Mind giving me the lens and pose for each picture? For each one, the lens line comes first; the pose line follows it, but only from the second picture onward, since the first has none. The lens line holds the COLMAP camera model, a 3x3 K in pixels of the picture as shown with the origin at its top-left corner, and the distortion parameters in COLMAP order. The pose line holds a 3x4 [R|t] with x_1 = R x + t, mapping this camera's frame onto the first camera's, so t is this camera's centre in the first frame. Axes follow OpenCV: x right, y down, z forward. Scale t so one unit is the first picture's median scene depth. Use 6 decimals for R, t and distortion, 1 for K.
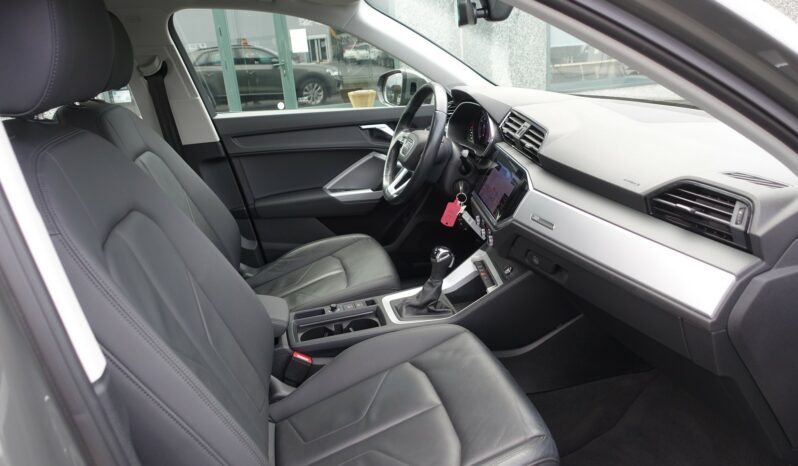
lens RADIAL K [[540.6, 0, 399.0], [0, 540.6, 233.0], [0, 0, 1]] dist [-0.010489, -0.001088]
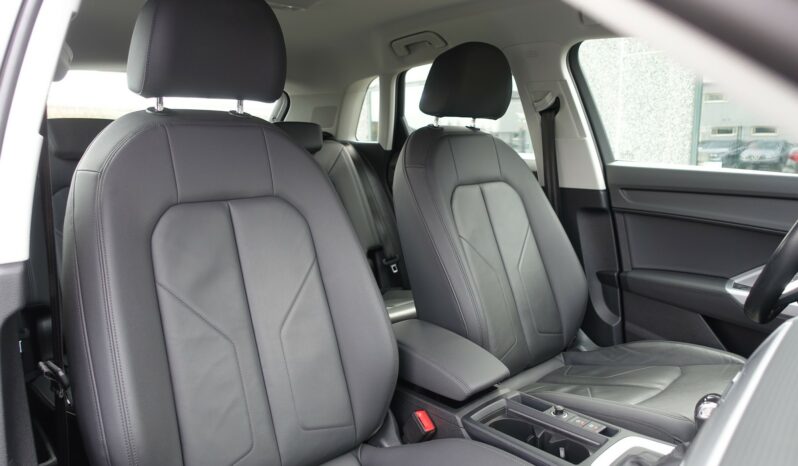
lens RADIAL K [[540.6, 0, 399.0], [0, 540.6, 233.0], [0, 0, 1]] dist [-0.010489, -0.001088]
pose [[0.484325, 0.203022, -0.851006, 0.258190], [-0.318117, 0.946989, 0.044873, -0.038916], [0.815004, 0.248987, 0.523235, 0.292398]]
